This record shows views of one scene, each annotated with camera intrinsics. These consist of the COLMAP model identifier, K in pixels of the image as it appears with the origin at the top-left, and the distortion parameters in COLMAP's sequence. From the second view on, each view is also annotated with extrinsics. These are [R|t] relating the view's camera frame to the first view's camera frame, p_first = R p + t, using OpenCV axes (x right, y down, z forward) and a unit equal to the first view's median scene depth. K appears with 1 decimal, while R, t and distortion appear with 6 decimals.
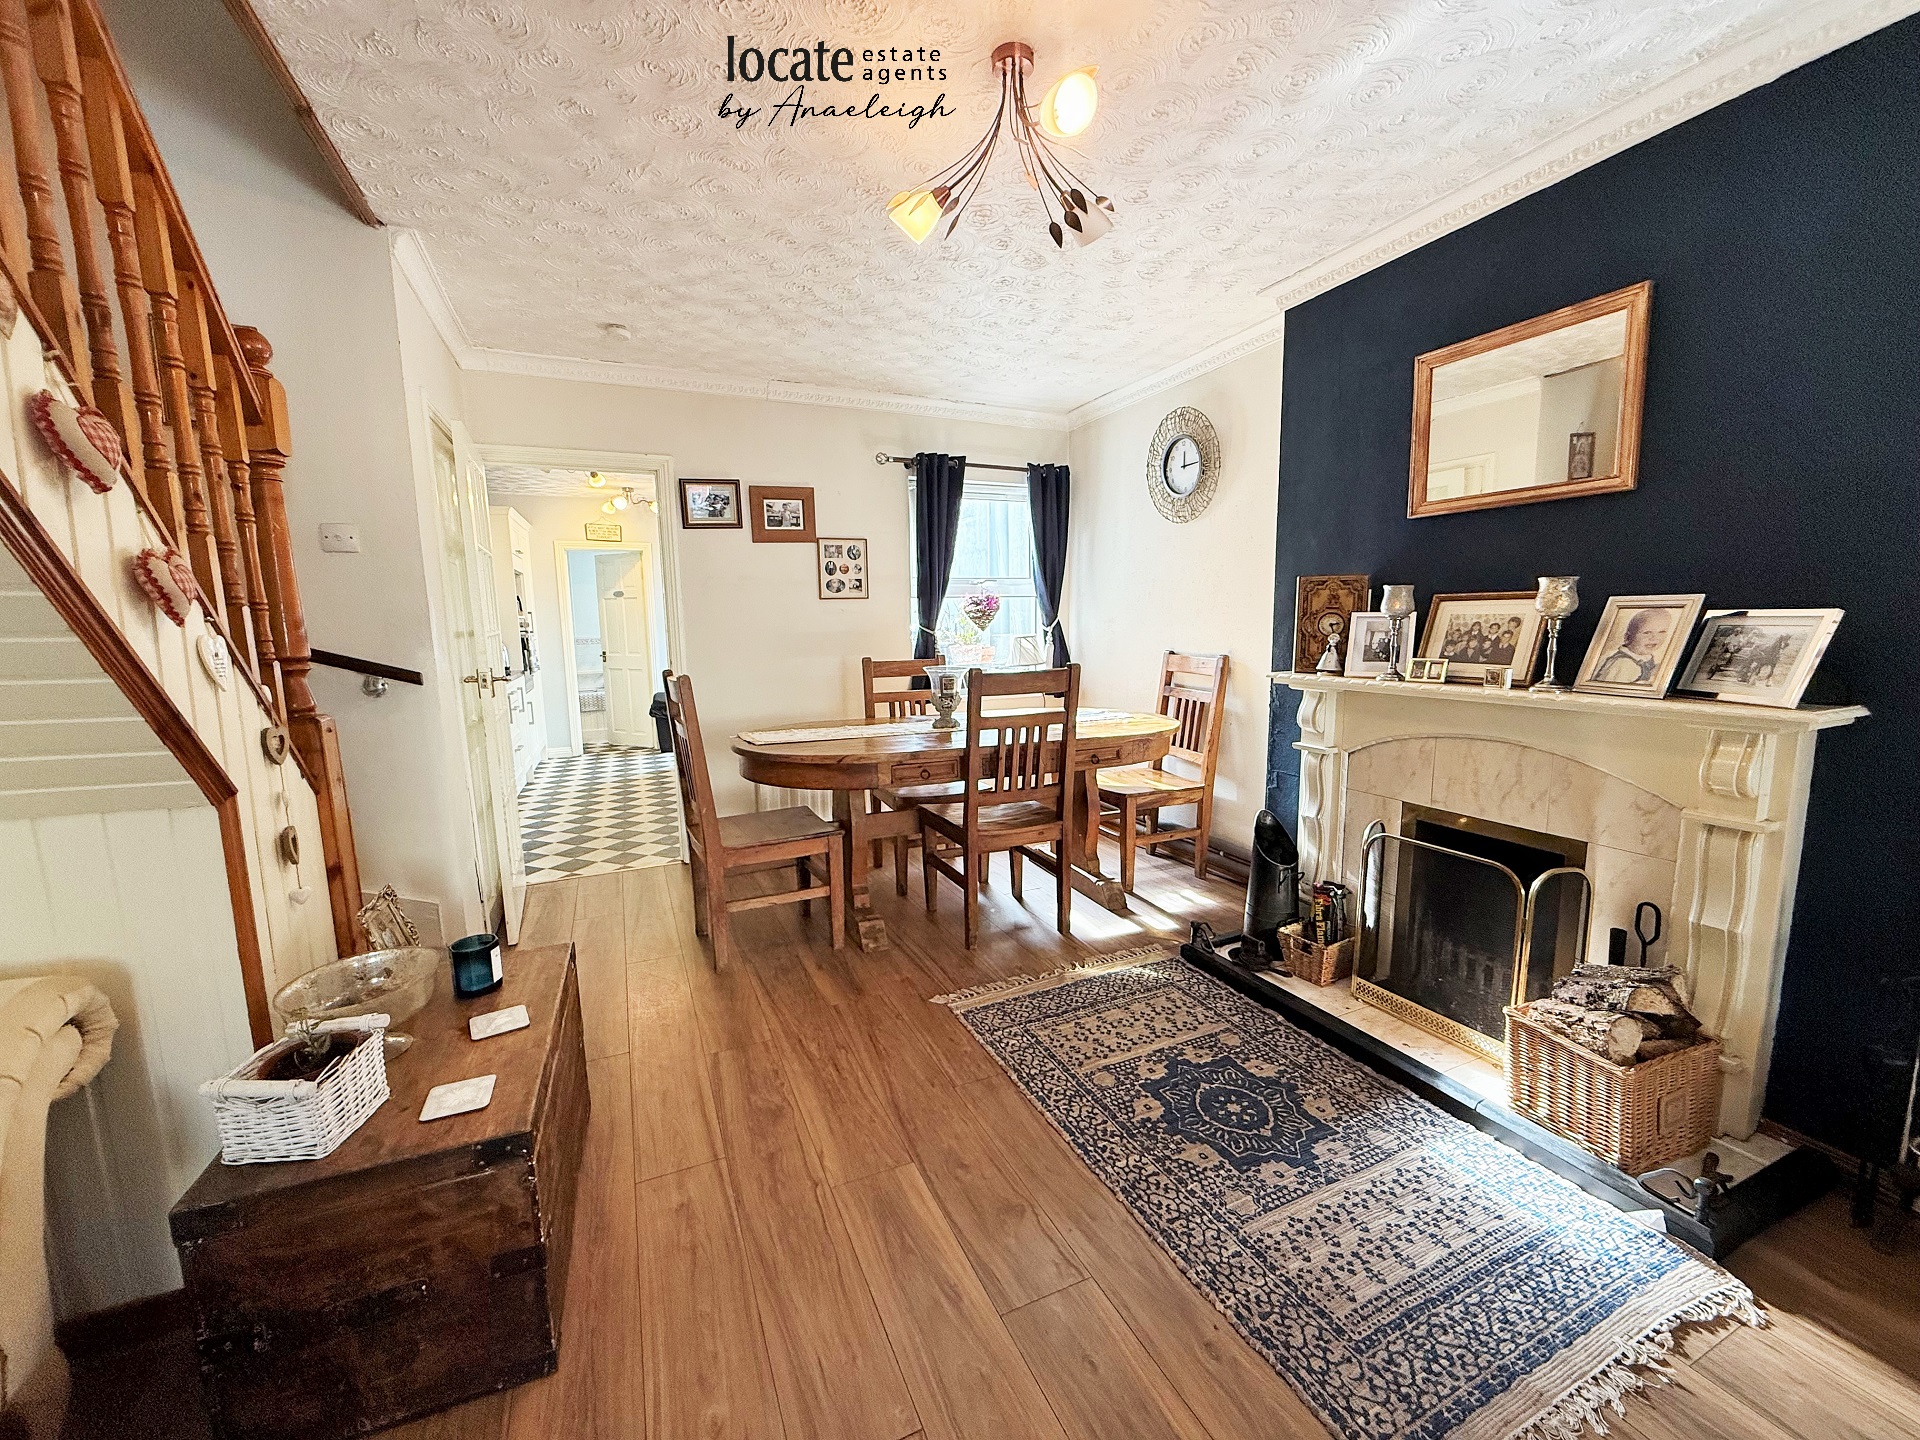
lens RADIAL K [[759.7, 0, 952.5], [0, 759.7, 721.0], [0, 0, 1]] dist [-0.000047, 0.000081]
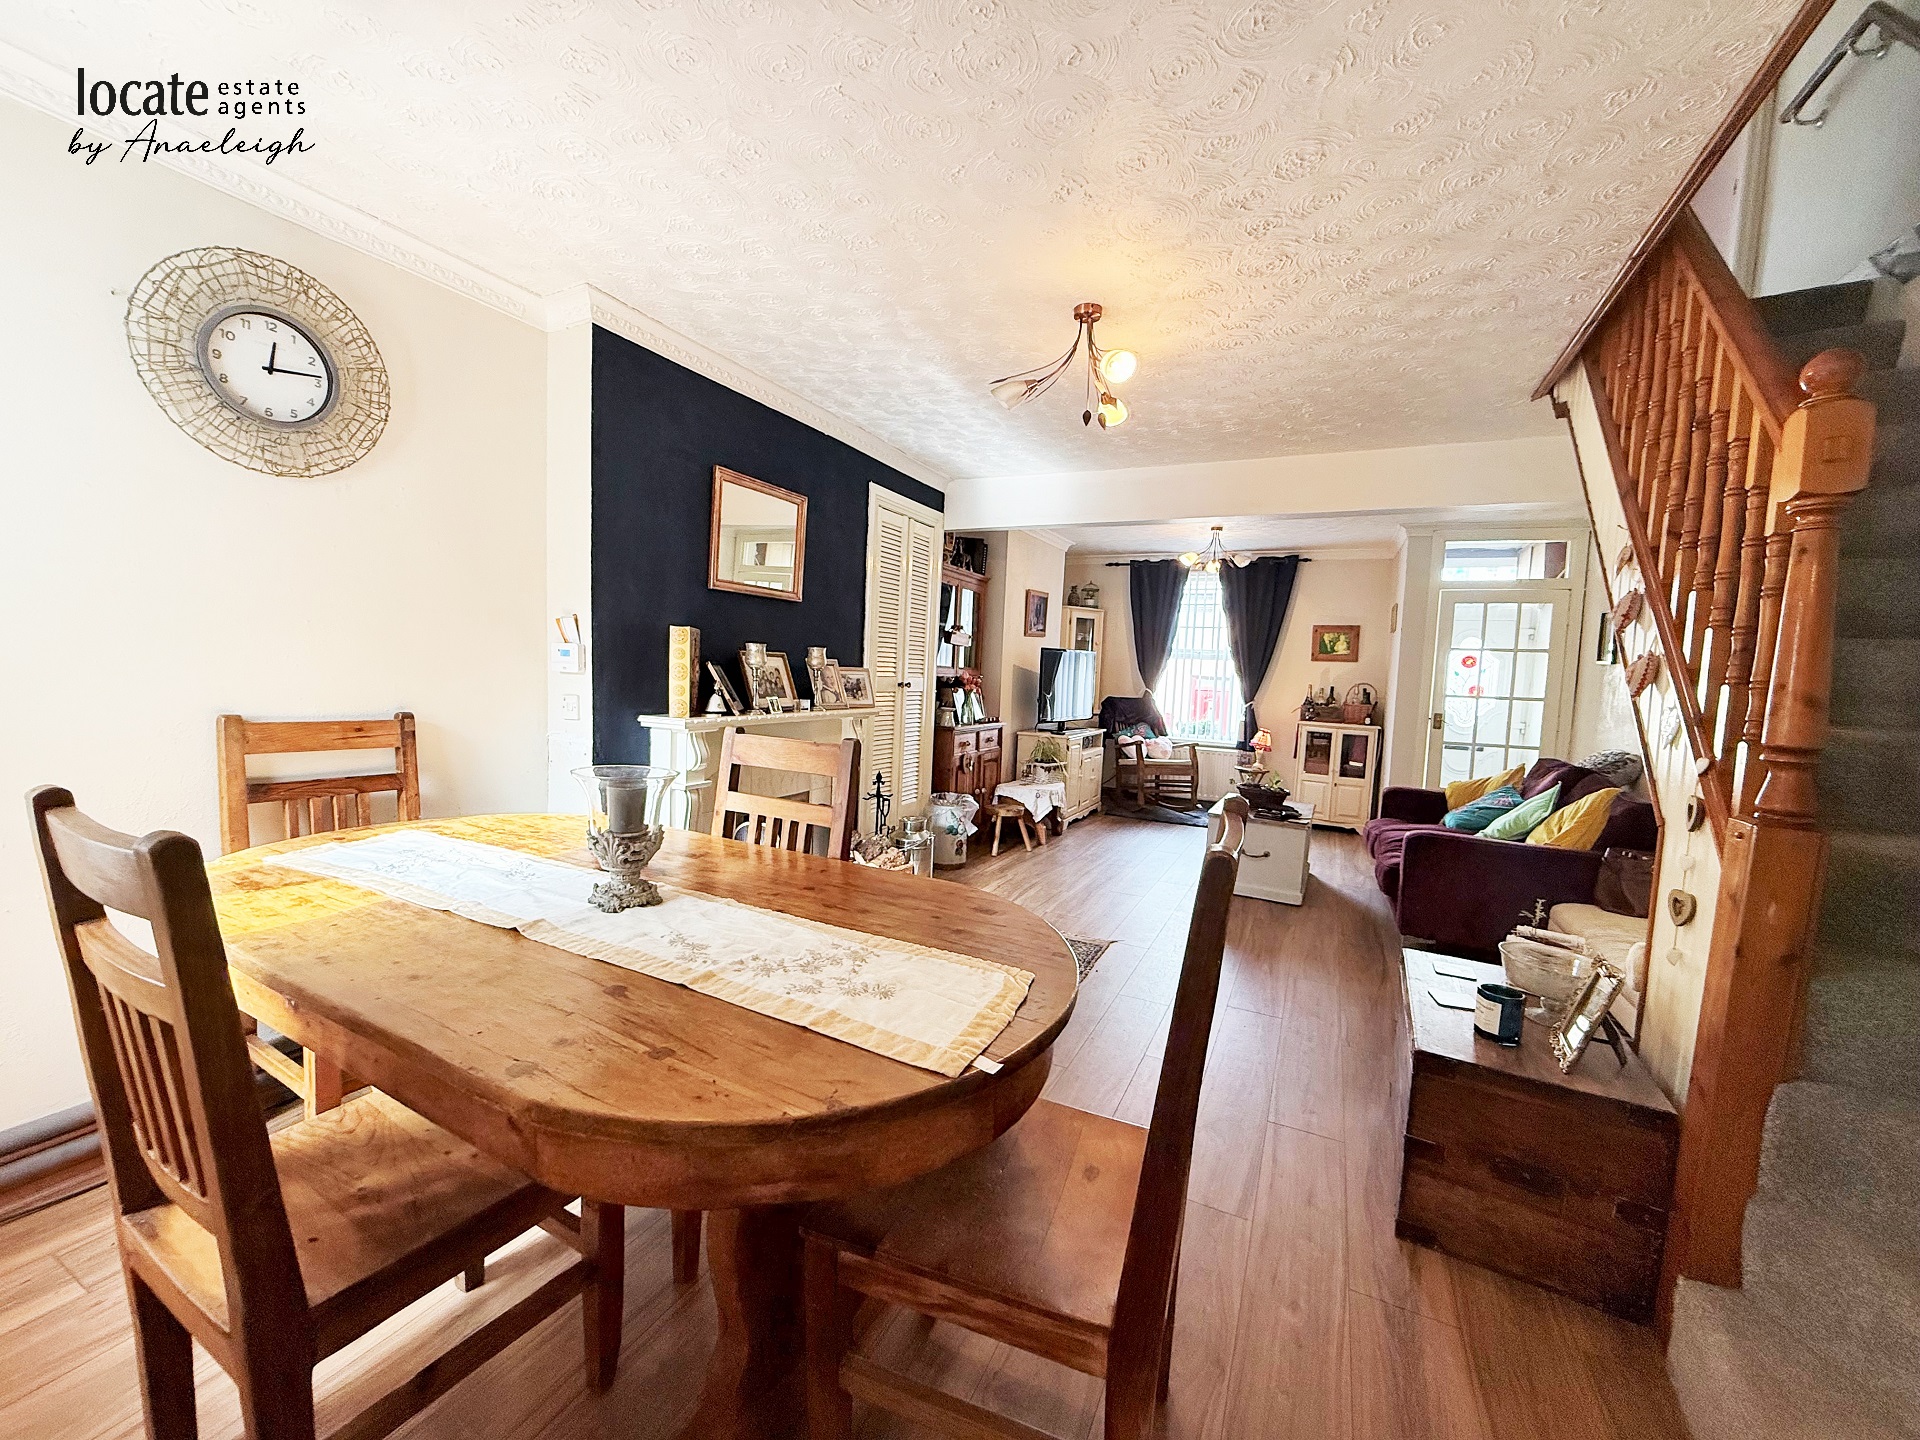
lens RADIAL K [[759.7, 0, 952.5], [0, 759.7, 721.0], [0, 0, 1]] dist [-0.000047, 0.000081]
pose [[-0.635727, -0.065472, 0.769132, -0.561625], [0.073249, 0.986783, 0.144544, -0.176346], [-0.768431, 0.148229, -0.622529, 1.318944]]
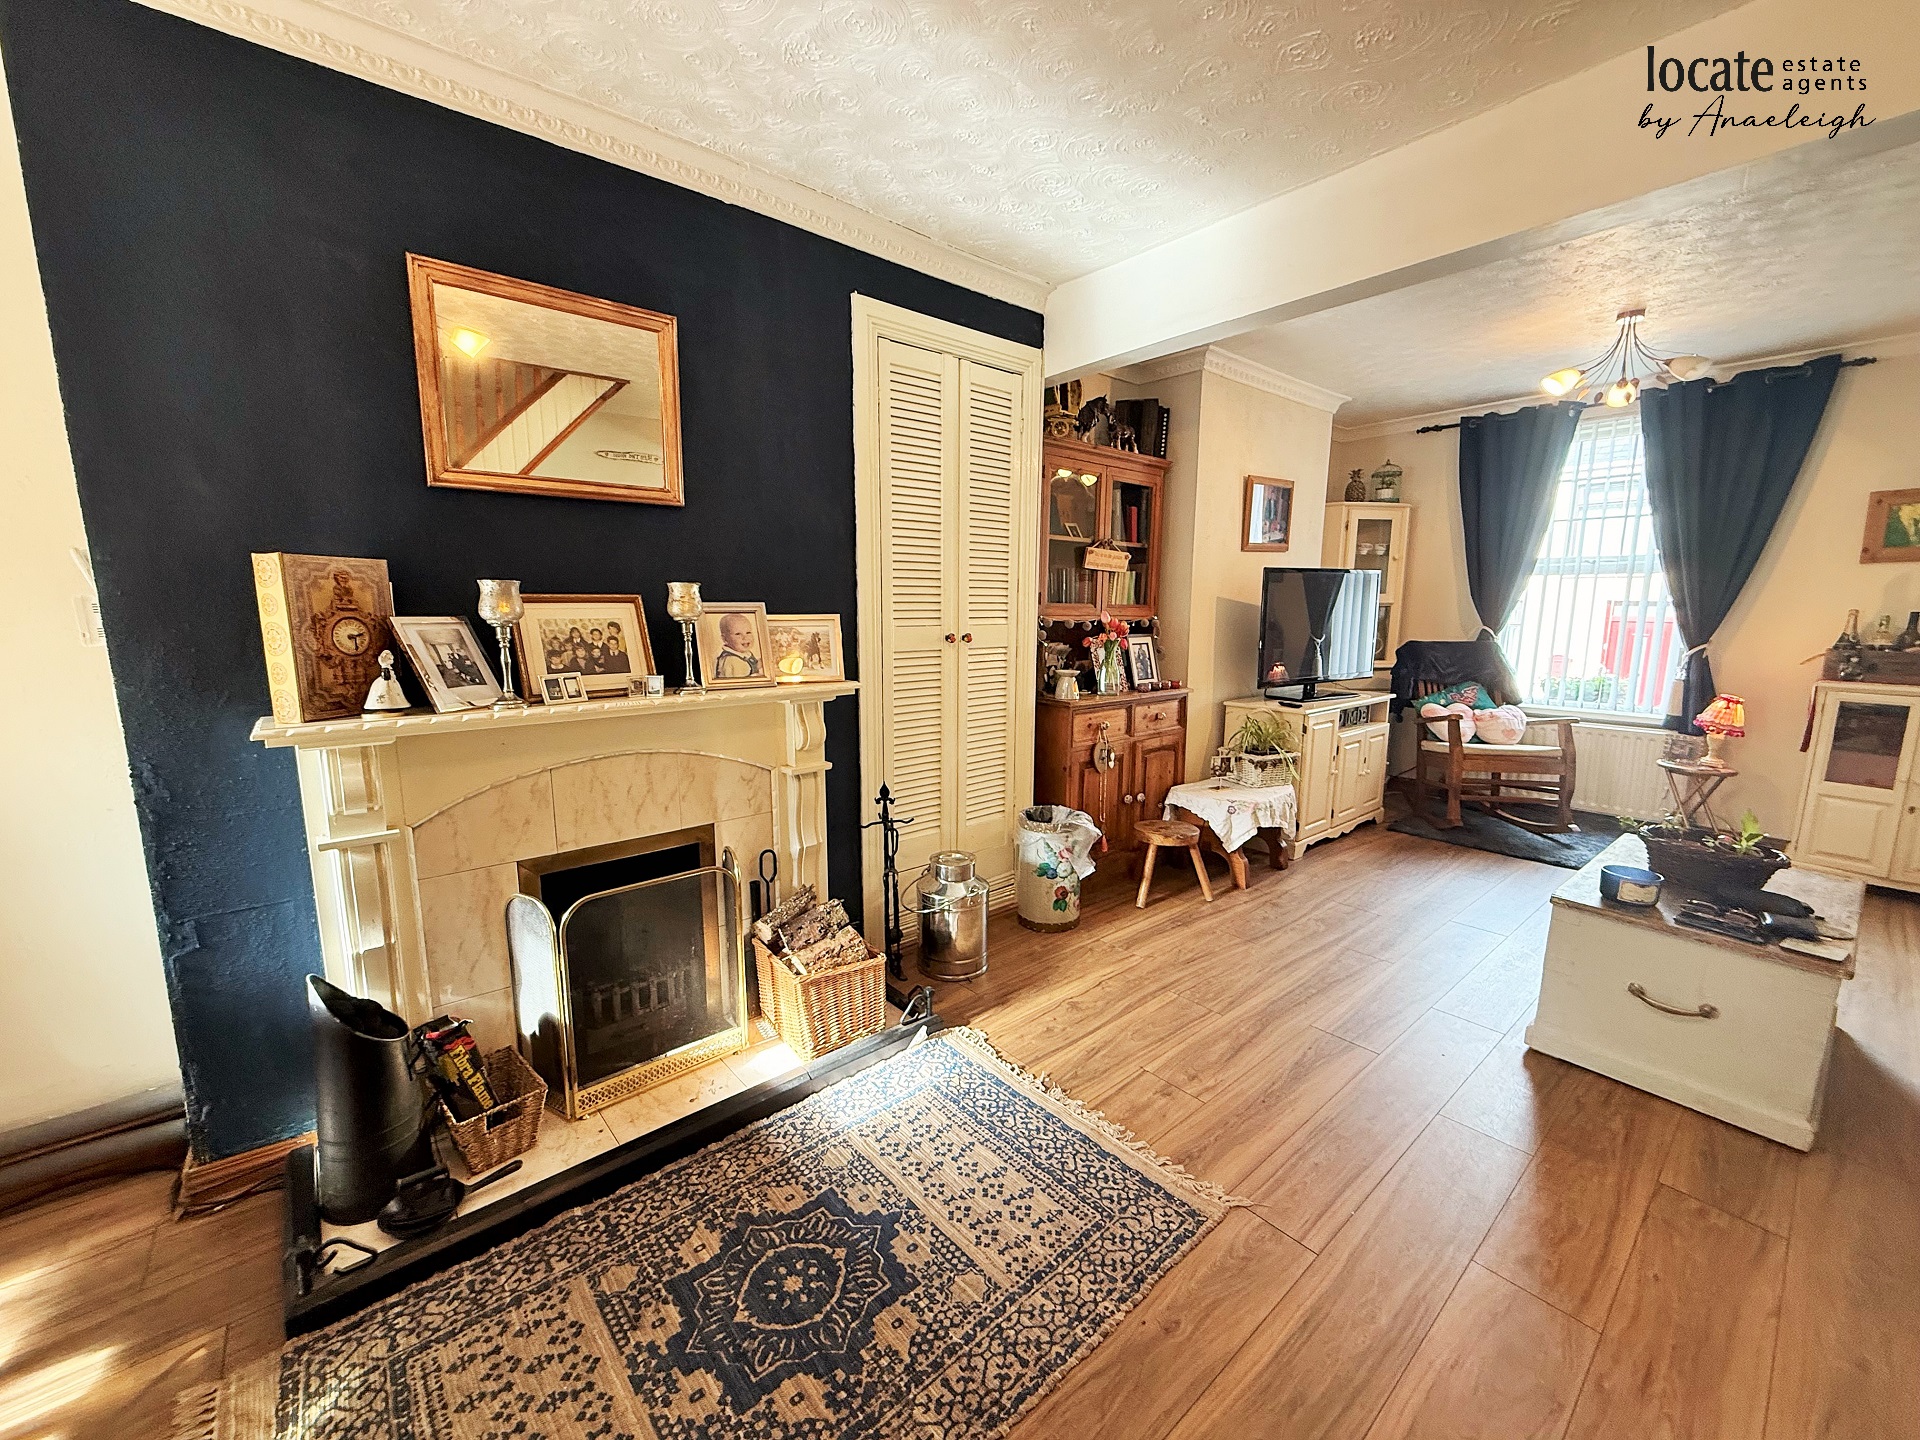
lens RADIAL K [[759.7, 0, 952.5], [0, 759.7, 721.0], [0, 0, 1]] dist [-0.000047, 0.000081]
pose [[-0.273961, -0.132180, 0.952614, -0.213970], [0.135227, 0.975376, 0.174228, -0.094636], [-0.952186, 0.176551, -0.249341, 0.653392]]
